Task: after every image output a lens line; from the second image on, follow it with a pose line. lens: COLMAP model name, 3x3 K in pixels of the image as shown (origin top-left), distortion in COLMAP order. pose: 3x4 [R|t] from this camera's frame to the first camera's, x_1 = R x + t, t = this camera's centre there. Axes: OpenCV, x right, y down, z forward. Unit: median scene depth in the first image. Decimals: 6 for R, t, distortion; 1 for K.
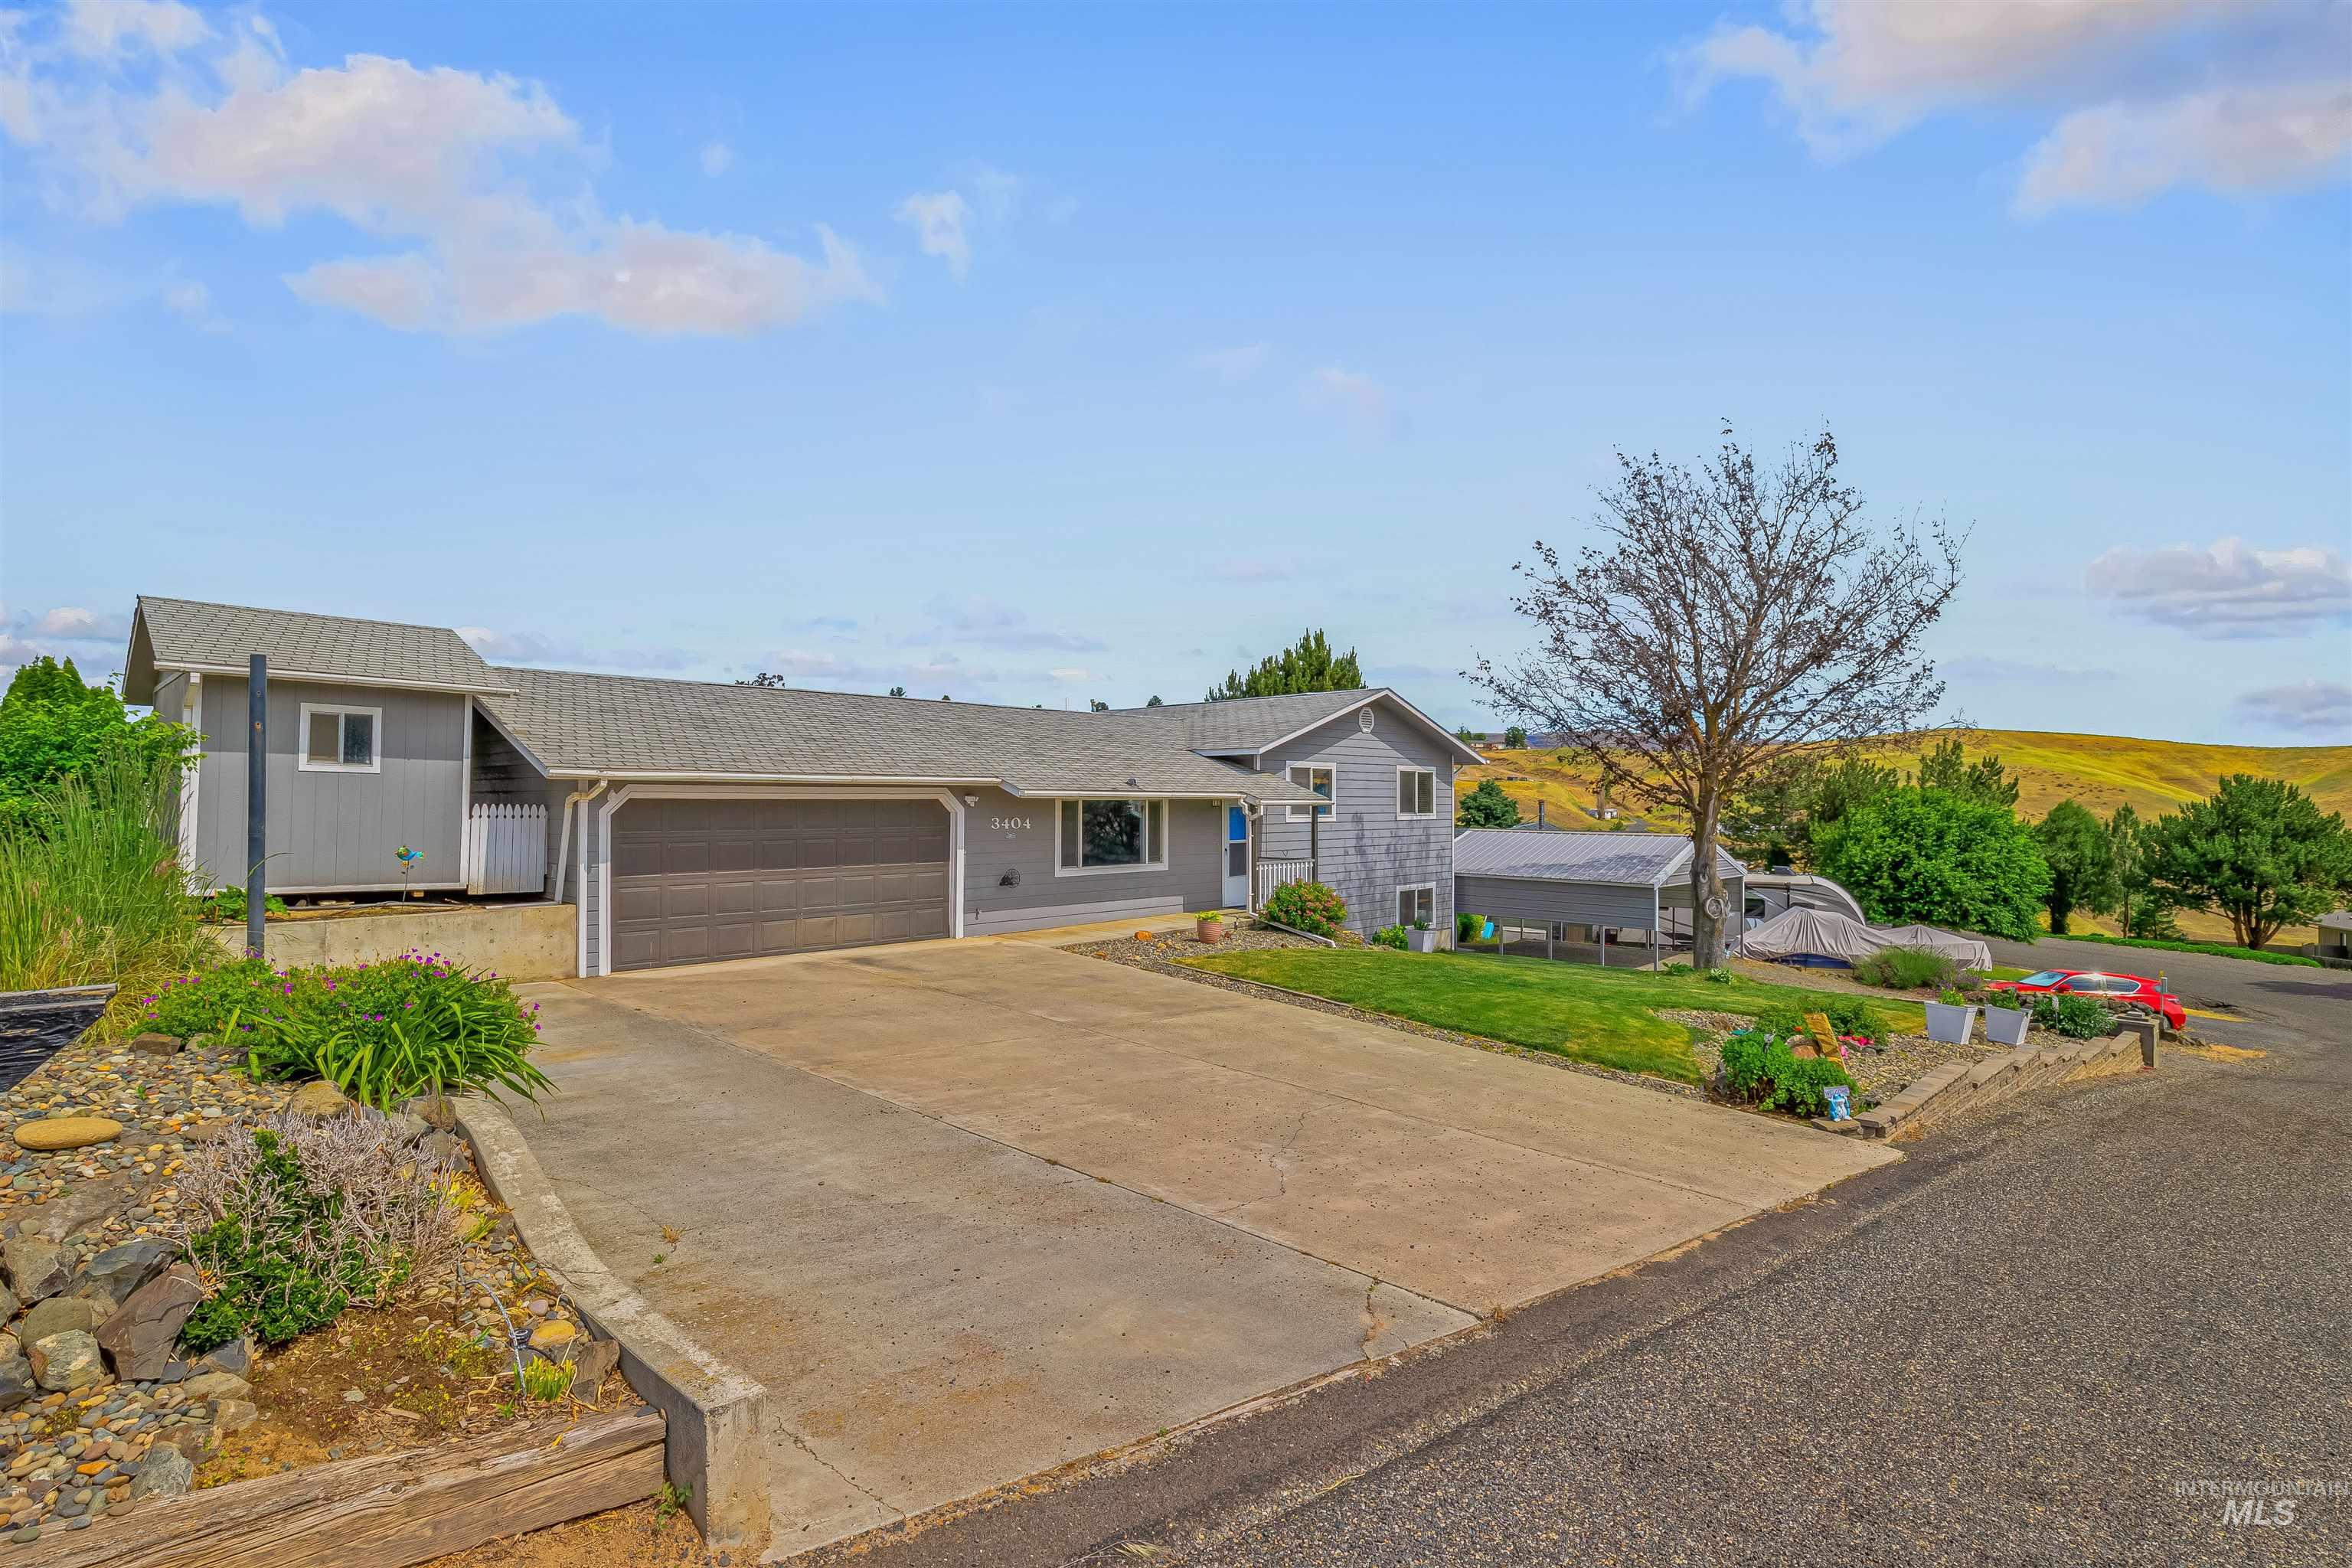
lens RADIAL K [[1119.3, 0, 1176.9], [0, 1119.3, 788.2], [0, 0, 1]] dist [-0.005383, 0.002584]
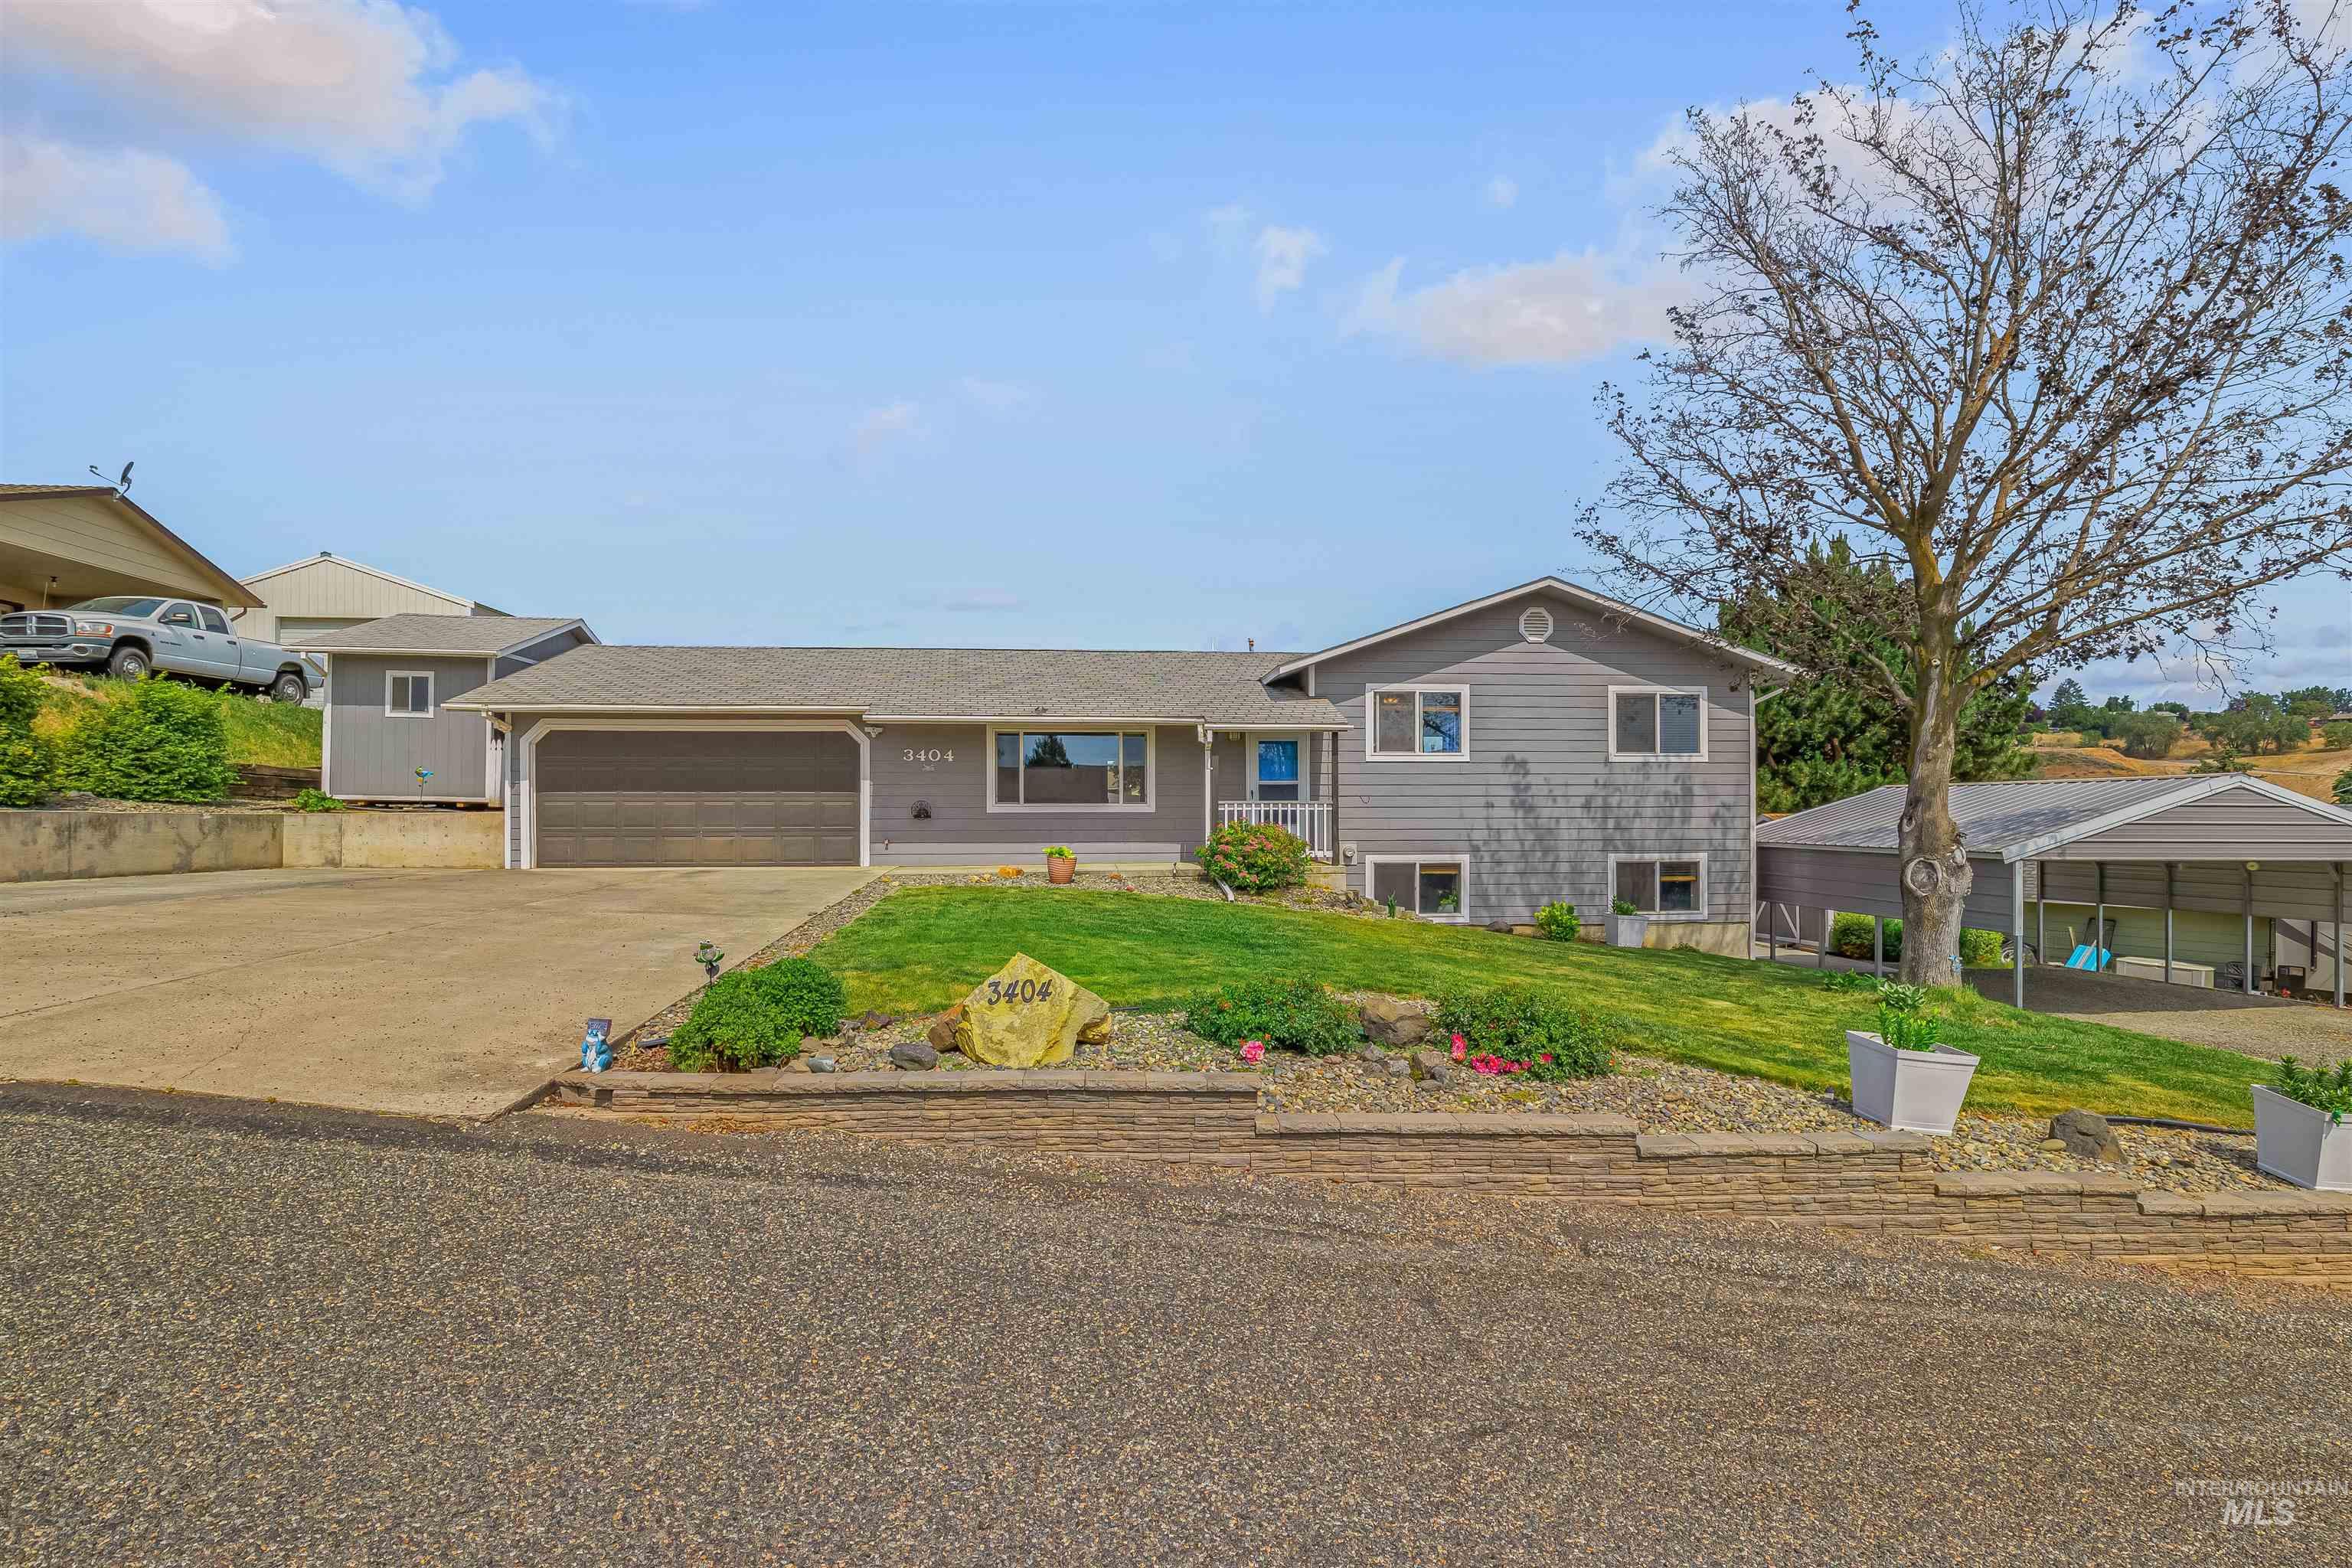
lens RADIAL K [[1119.3, 0, 1170.5], [0, 1119.3, 820.9], [0, 0, 1]] dist [-0.005383, 0.002584]
pose [[0.750349, -0.003398, -0.661033, 0.655768], [0.010712, 0.999918, 0.007019, 0.083199], [0.660955, -0.012348, 0.750324, 0.394834]]
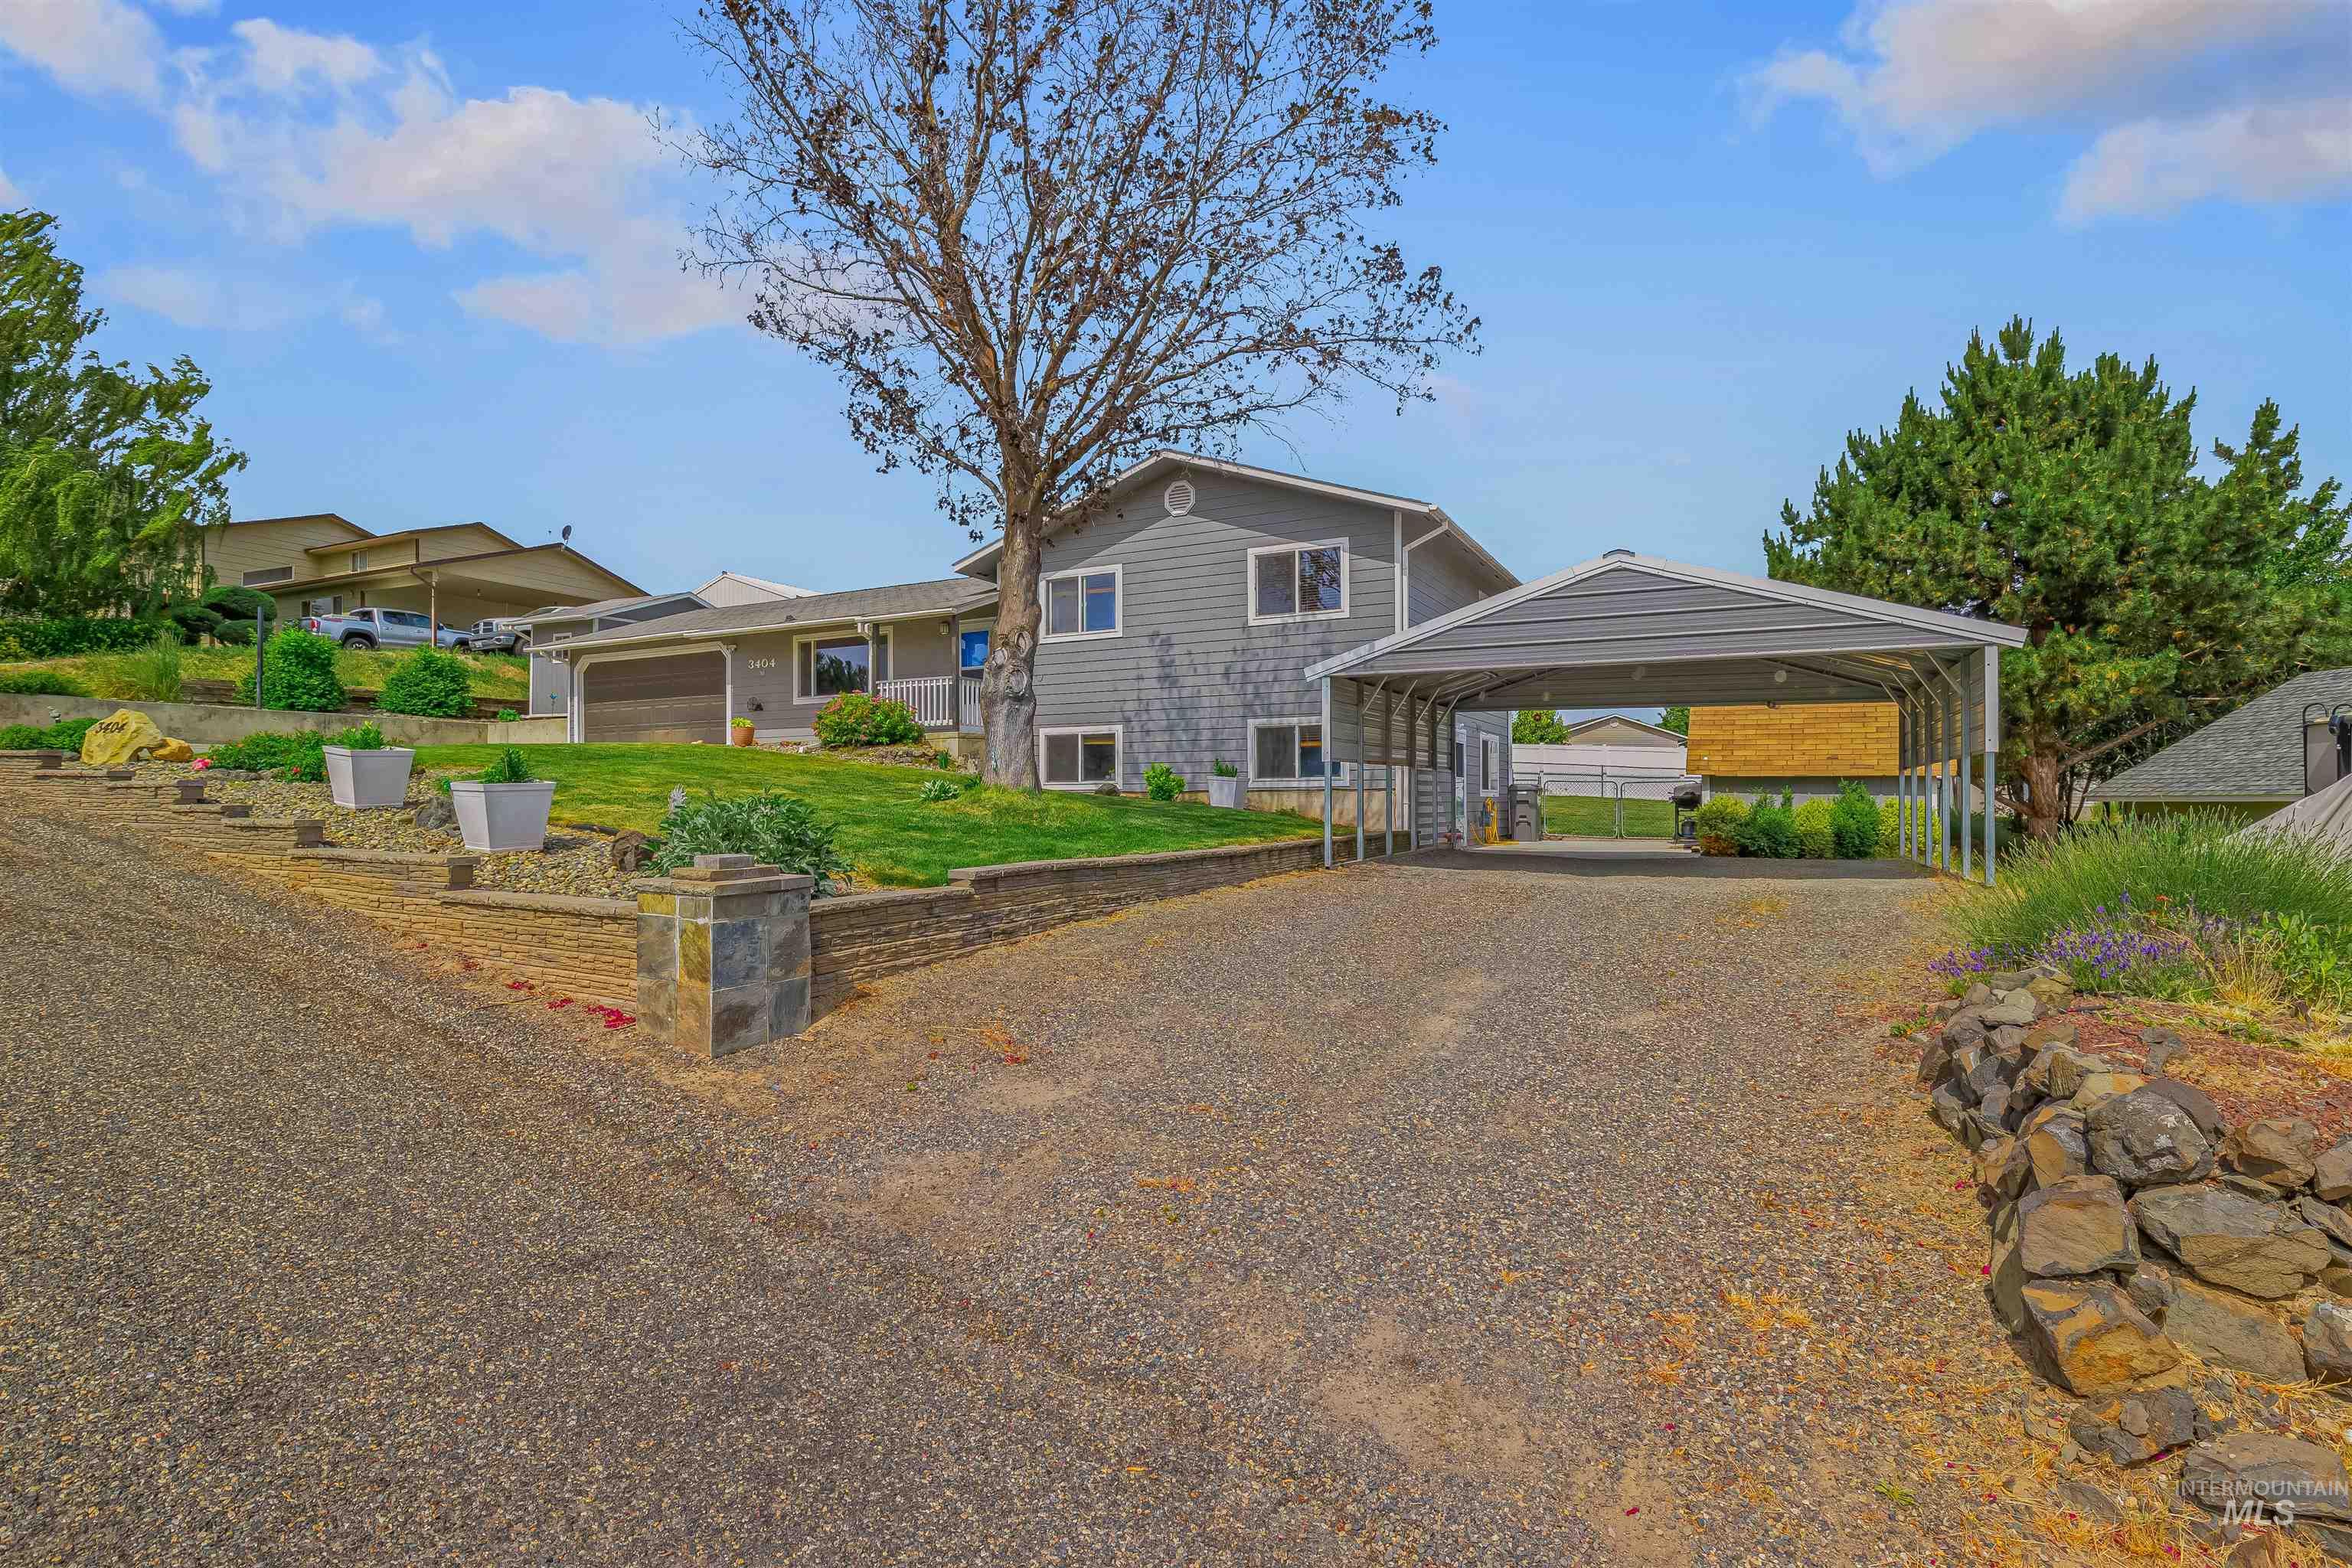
lens RADIAL K [[1119.3, 0, 1164.9], [0, 1119.3, 801.6], [0, 0, 1]] dist [-0.005383, 0.002584]
pose [[0.278195, -0.003451, -0.960519, 1.225695], [0.014534, 0.999894, 0.000617, 0.196407], [0.960415, -0.014132, 0.278215, 1.073057]]
